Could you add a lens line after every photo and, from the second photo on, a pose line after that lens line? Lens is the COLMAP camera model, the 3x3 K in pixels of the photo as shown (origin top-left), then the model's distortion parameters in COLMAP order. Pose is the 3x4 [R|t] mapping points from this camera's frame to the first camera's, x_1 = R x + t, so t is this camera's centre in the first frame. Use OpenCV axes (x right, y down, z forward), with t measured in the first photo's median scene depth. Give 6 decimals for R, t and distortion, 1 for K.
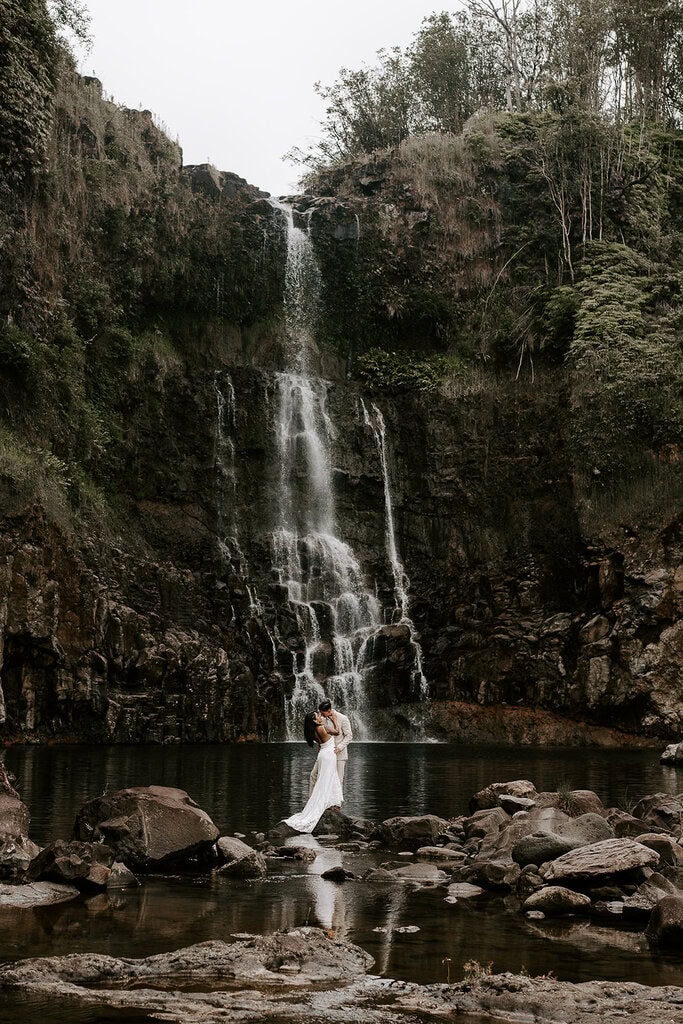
lens RADIAL K [[1541.3, 0, 341.6], [0, 1541.3, 512.4], [0, 0, 1]] dist [-0.016147, 0.000000]
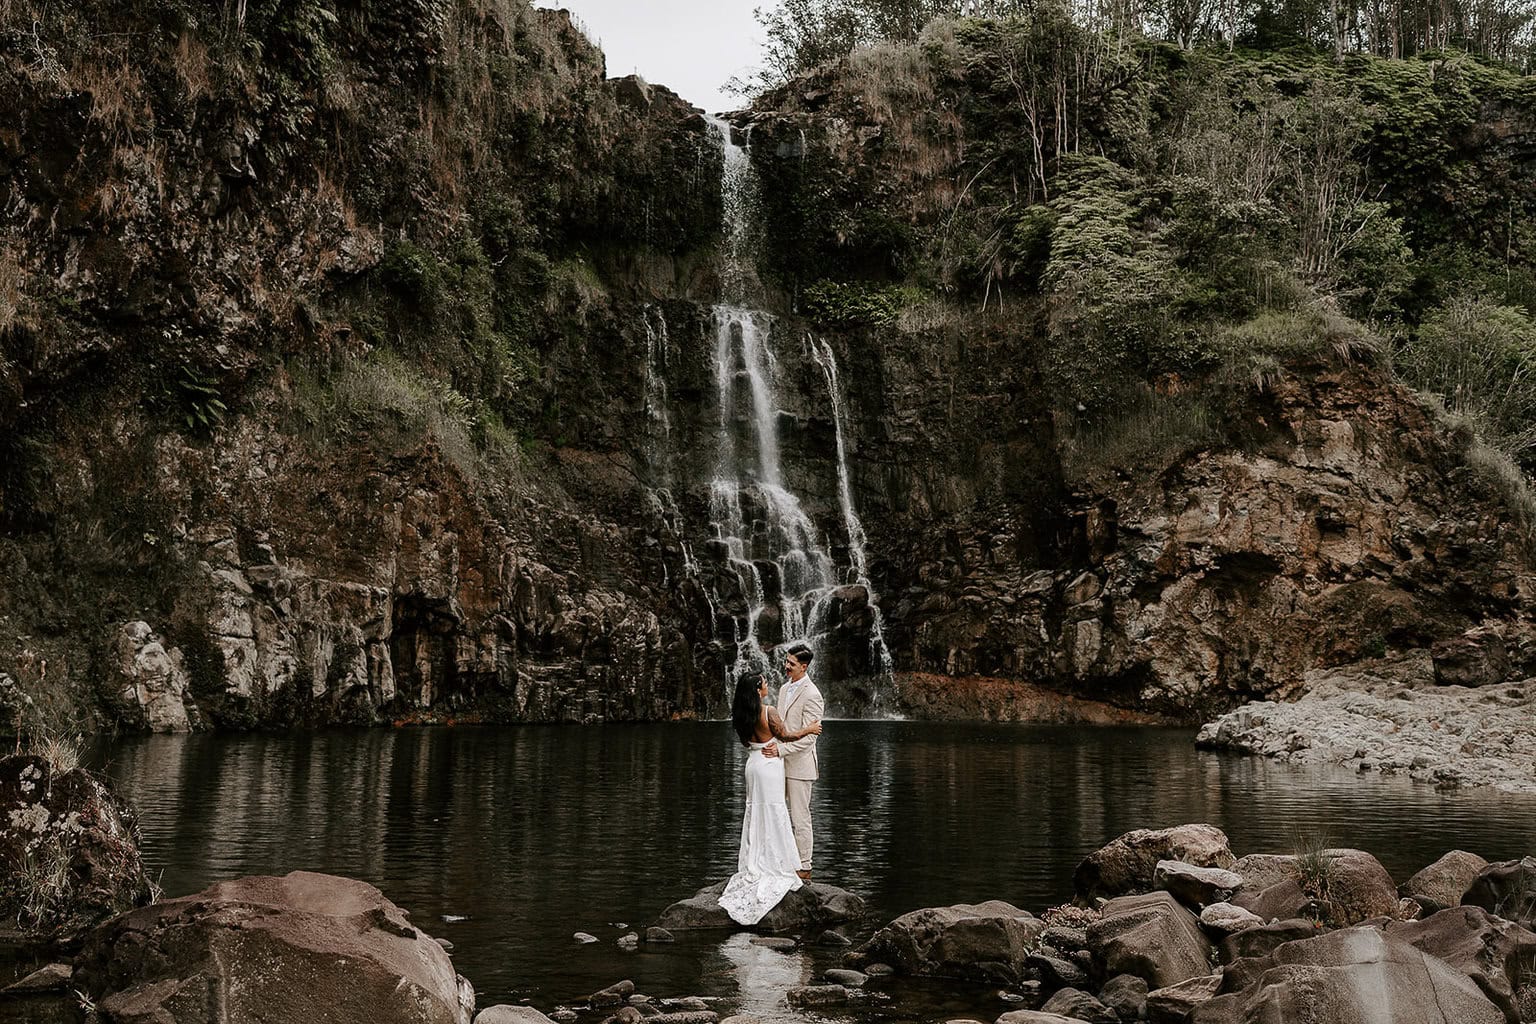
lens RADIAL K [[1493.2, 0, 721.7], [0, 1493.2, 494.0], [0, 0, 1]] dist [-0.006834, 0.000000]
pose [[0.998991, -0.009967, -0.043780, -0.000824], [0.009983, 0.999950, 0.000147, 0.020051], [0.043777, -0.000584, 0.999041, 0.148288]]
